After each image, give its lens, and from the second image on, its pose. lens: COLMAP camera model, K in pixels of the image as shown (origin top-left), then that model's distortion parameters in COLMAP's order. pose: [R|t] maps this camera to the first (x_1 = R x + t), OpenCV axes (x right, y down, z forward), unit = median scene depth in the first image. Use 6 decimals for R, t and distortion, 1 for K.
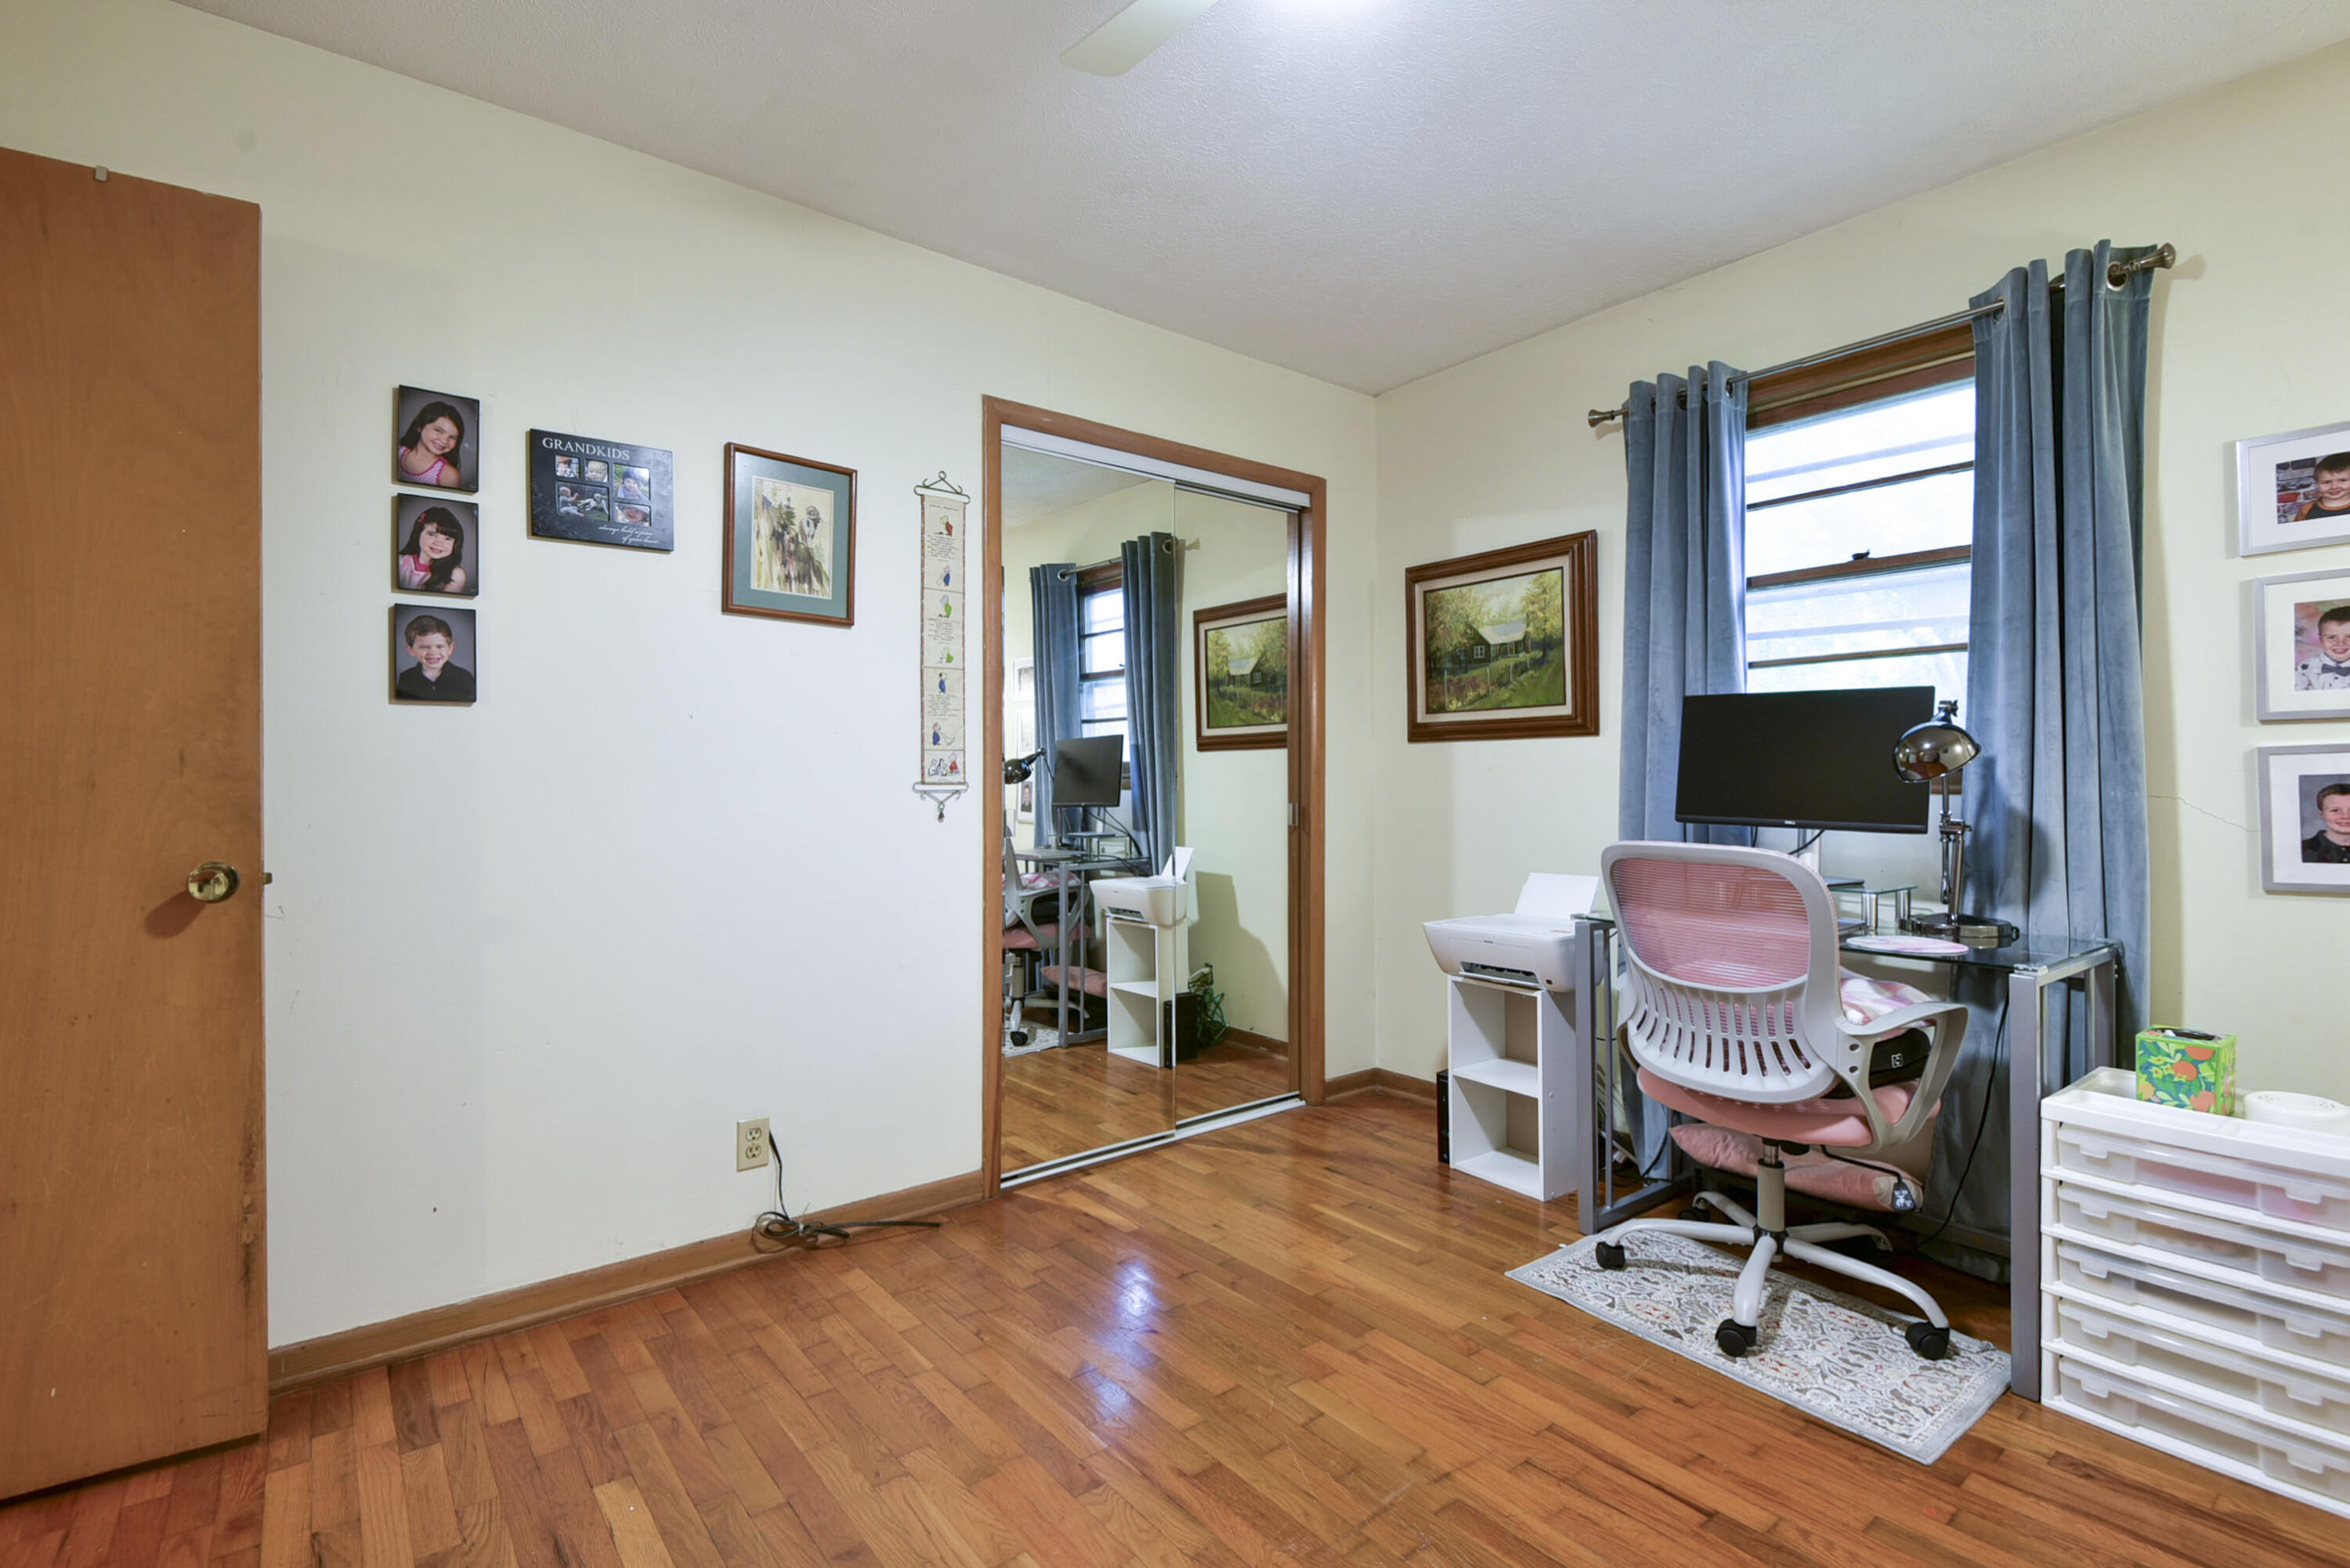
lens RADIAL K [[1093.7, 0, 1155.9], [0, 1093.7, 790.5], [0, 0, 1]] dist [0.034967, -0.021007]
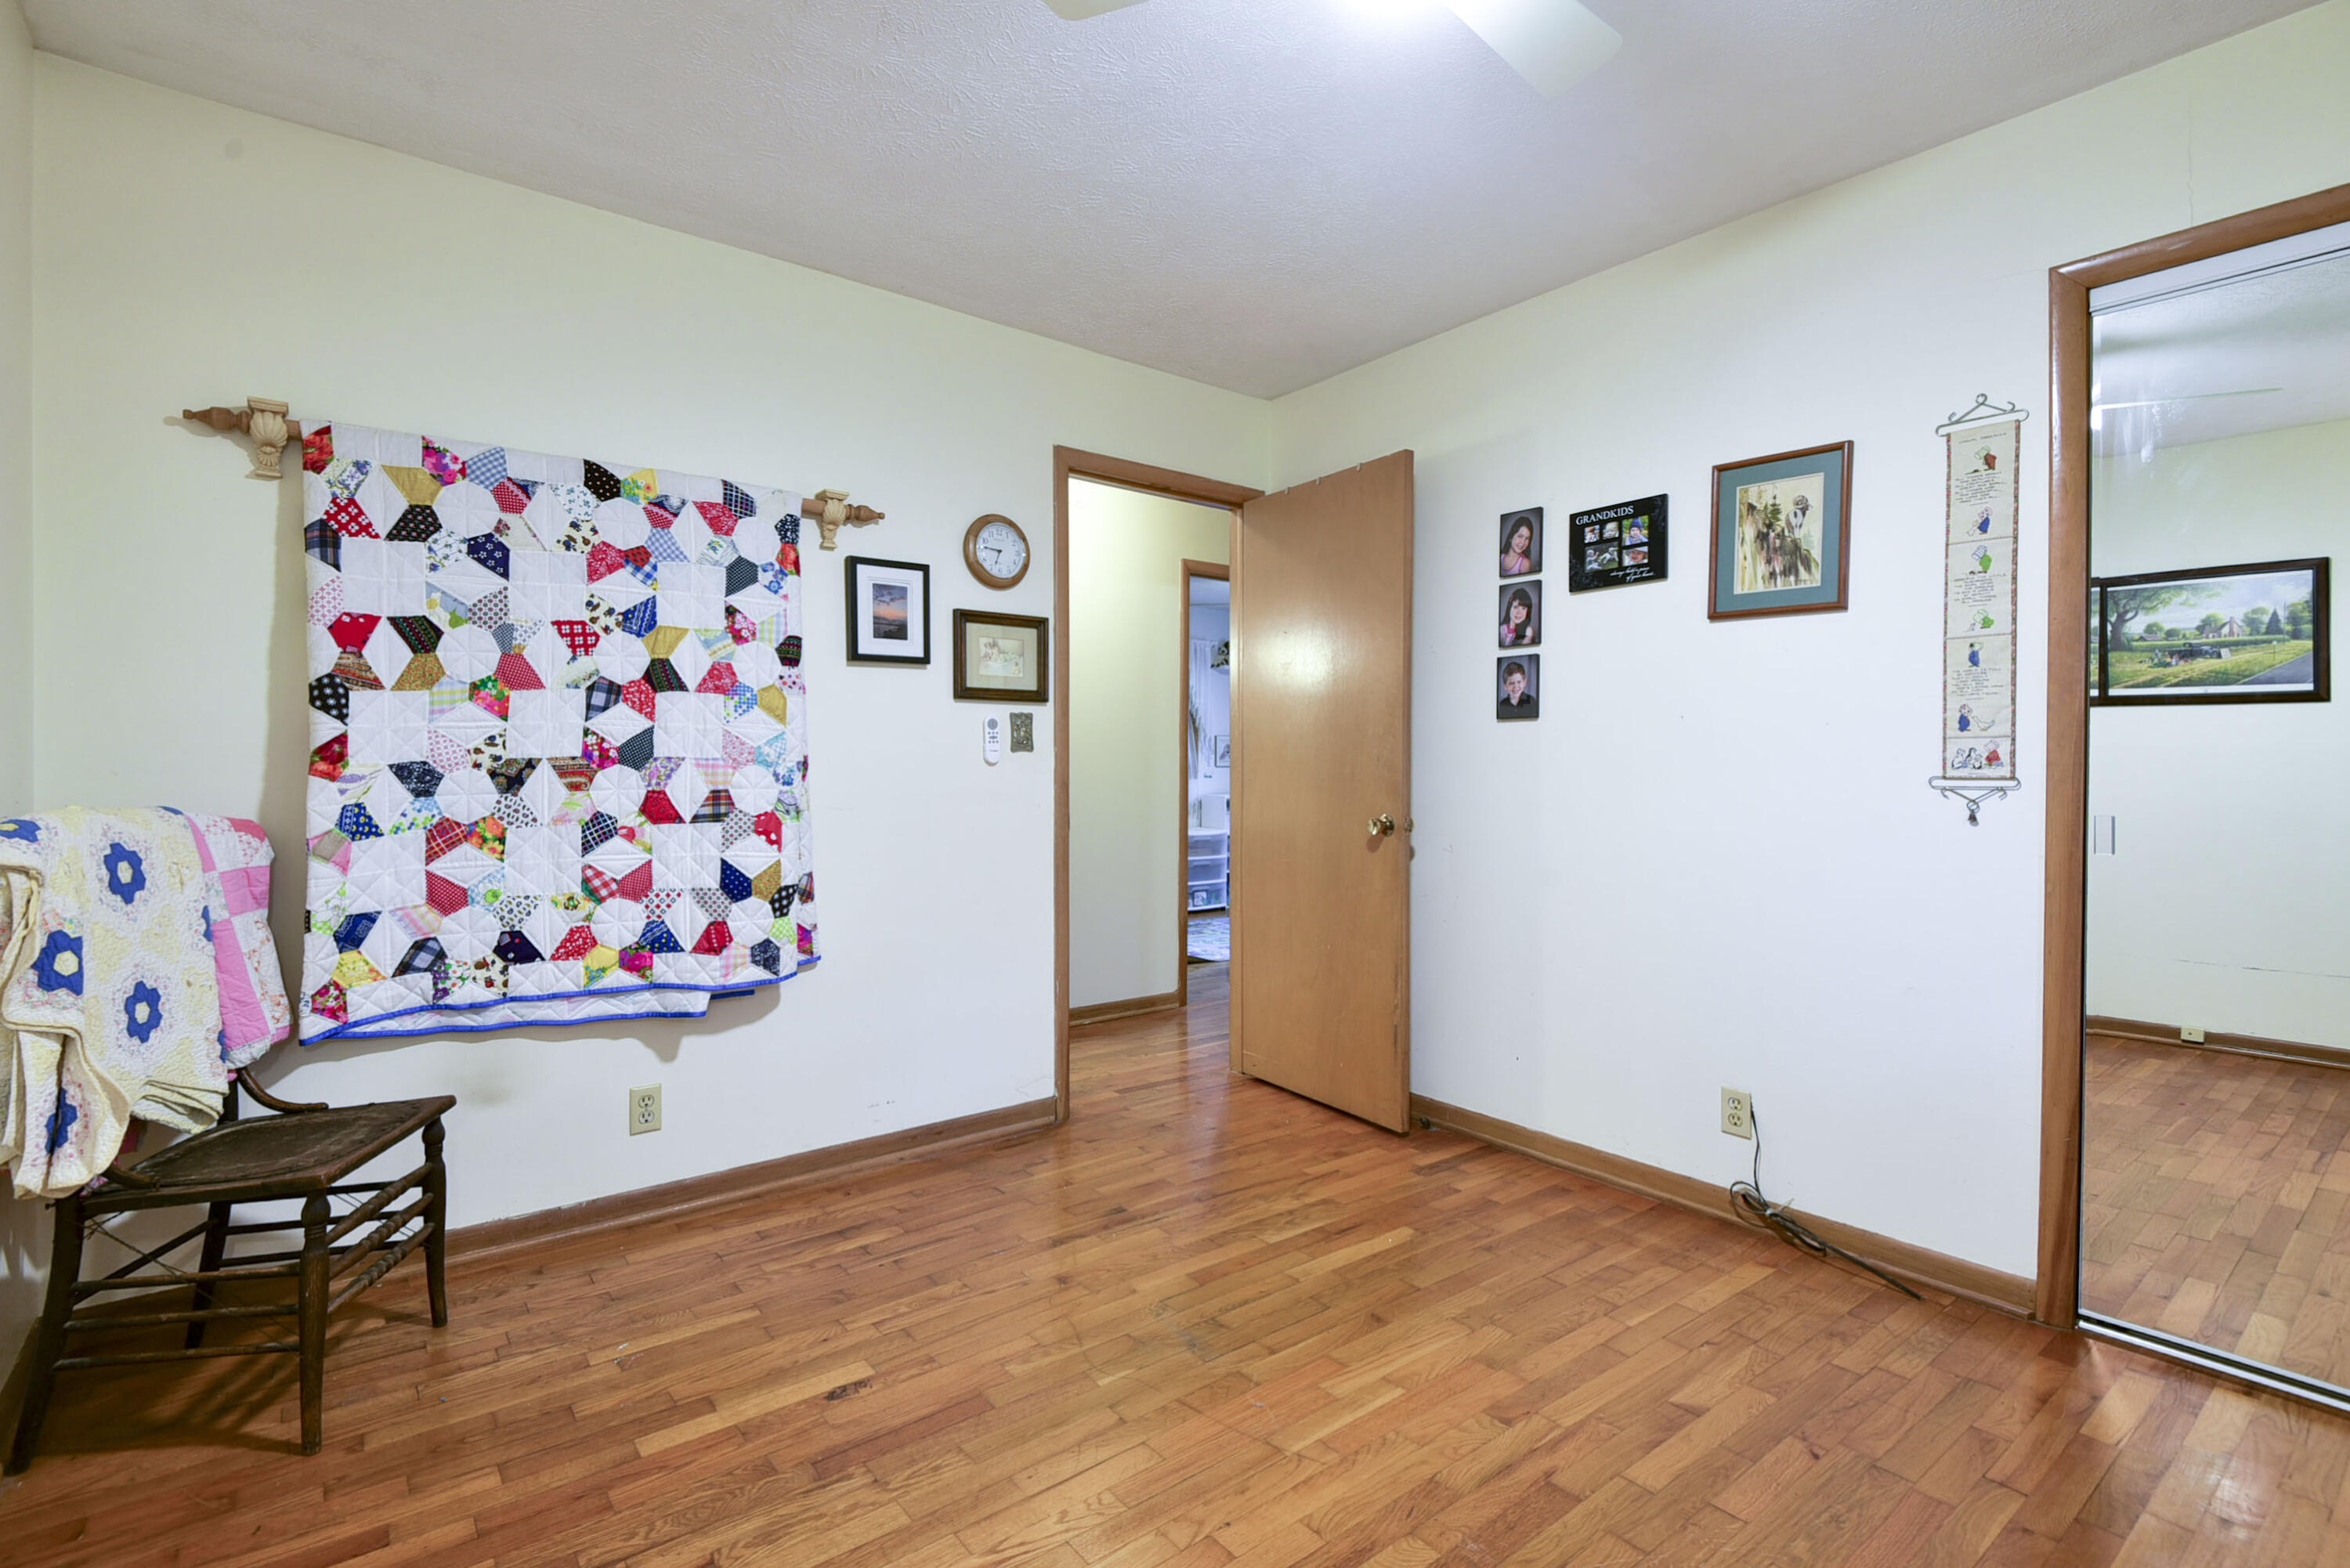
lens RADIAL K [[1080.5, 0, 1175.0], [0, 1080.5, 784.0], [0, 0, 1]] dist [0.001401, 0.000327]
pose [[0.000049, 0.016907, -0.999857, 0.741740], [-0.010738, 0.999799, 0.016905, -0.011318], [0.999942, 0.010736, 0.000230, 0.494584]]
